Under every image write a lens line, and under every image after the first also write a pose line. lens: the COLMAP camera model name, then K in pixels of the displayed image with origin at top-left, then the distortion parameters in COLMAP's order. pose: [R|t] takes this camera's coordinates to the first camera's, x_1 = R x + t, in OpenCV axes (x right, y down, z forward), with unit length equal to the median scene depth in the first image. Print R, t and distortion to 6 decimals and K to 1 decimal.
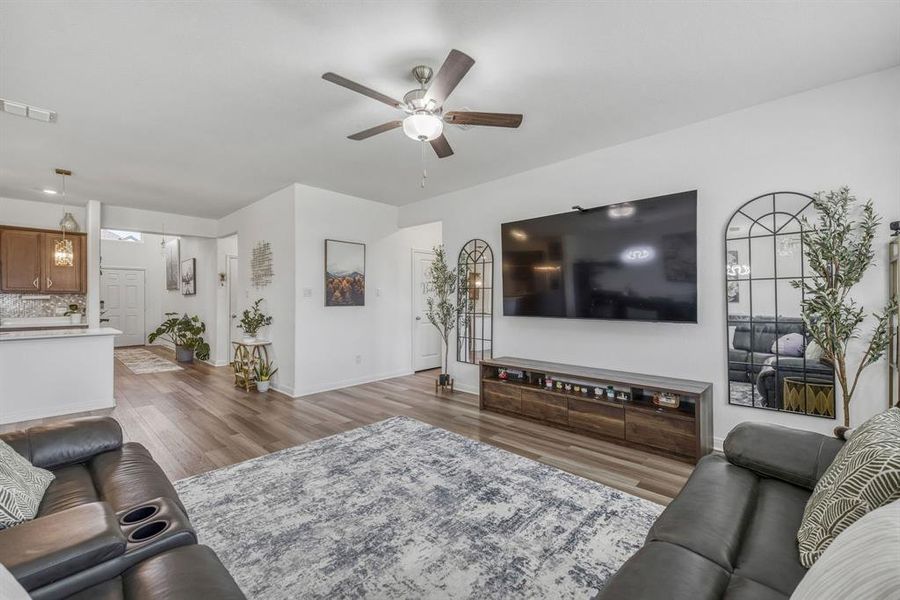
lens RADIAL K [[379.6, 0, 446.4], [0, 379.6, 296.3], [0, 0, 1]] dist [0.020979, -0.000434]
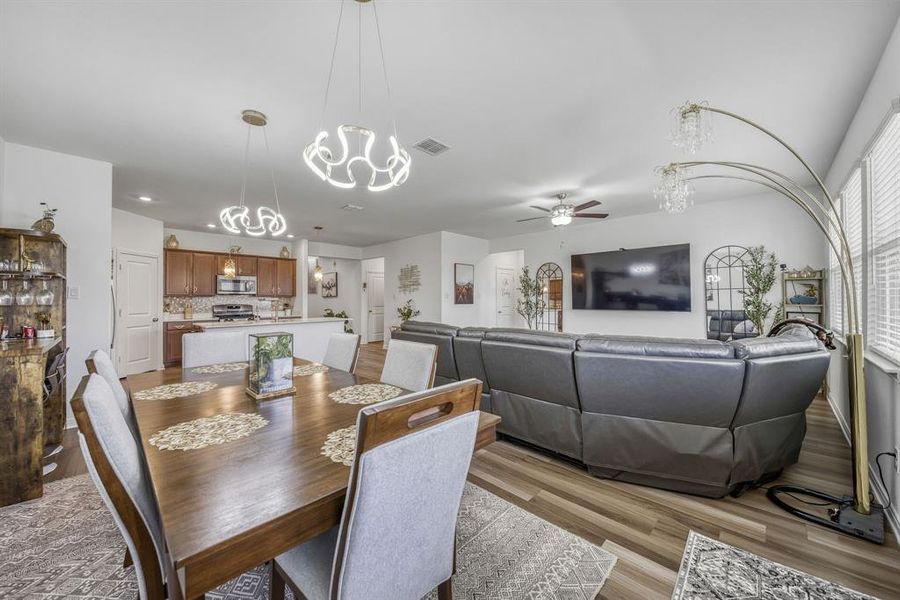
lens RADIAL K [[331.2, 0, 449.8], [0, 331.2, 295.2], [0, 0, 1]] dist [0.017045, -0.000034]
pose [[0.999794, -0.003828, -0.019953, -0.502500], [0.003744, 0.999984, -0.004226, -0.010031], [0.019969, 0.004151, 0.999792, -0.681463]]
